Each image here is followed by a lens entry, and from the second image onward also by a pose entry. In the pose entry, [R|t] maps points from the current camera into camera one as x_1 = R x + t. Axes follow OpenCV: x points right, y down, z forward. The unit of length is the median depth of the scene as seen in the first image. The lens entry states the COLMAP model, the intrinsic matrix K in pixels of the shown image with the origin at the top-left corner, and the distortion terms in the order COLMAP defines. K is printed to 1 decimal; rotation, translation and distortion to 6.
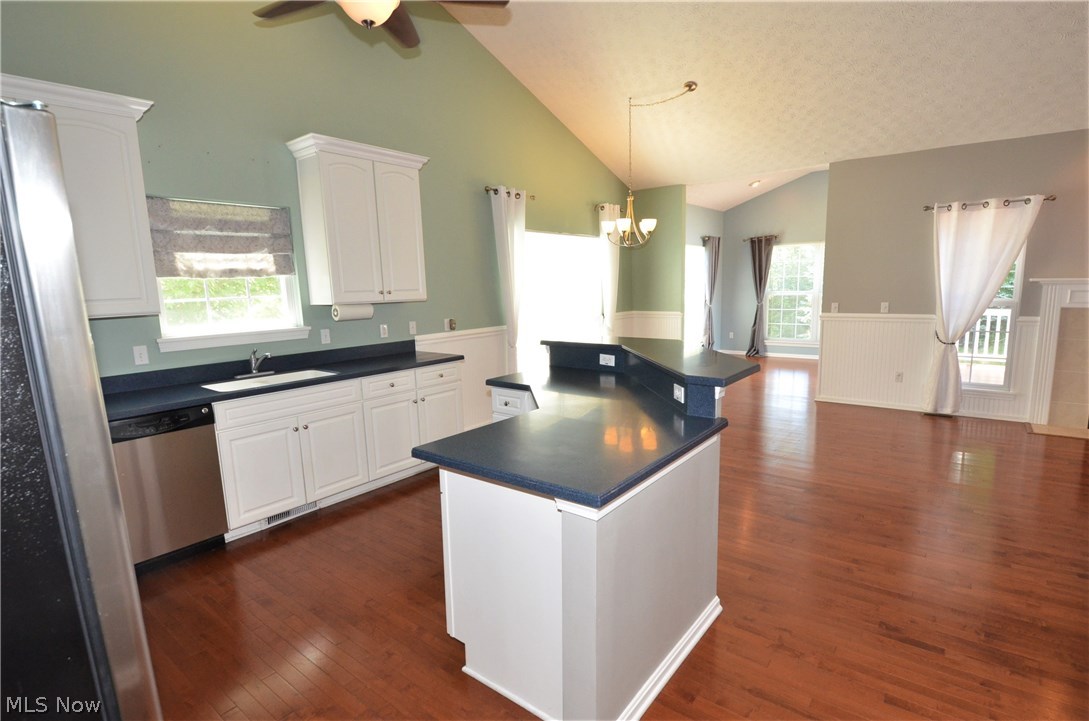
lens RADIAL K [[540.4, 0, 547.2], [0, 540.4, 368.5], [0, 0, 1]] dist [-0.019314, -0.001962]
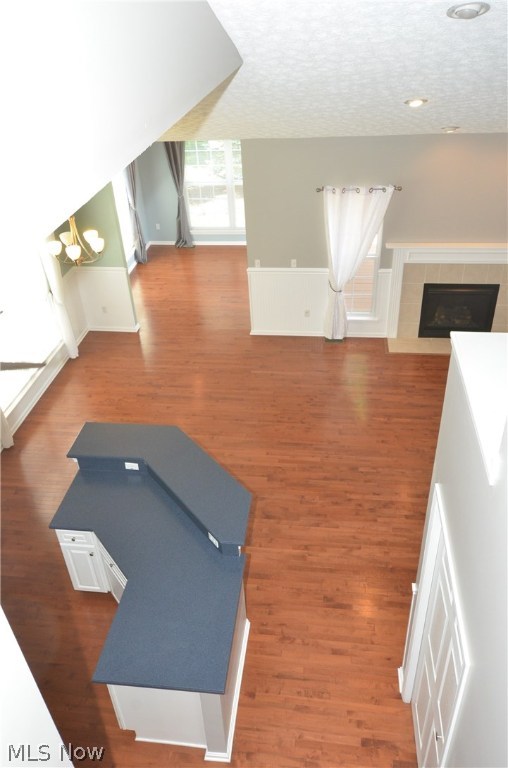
lens RADIAL K [[600.0, 0, 253.0], [0, 600.0, 384.1], [0, 0, 1]] dist [0.039109, -0.005659]
pose [[0.859042, -0.302752, 0.412782, -0.121404], [0.113392, 0.898871, 0.423289, -0.529694], [-0.499189, -0.316816, 0.806497, -0.179307]]
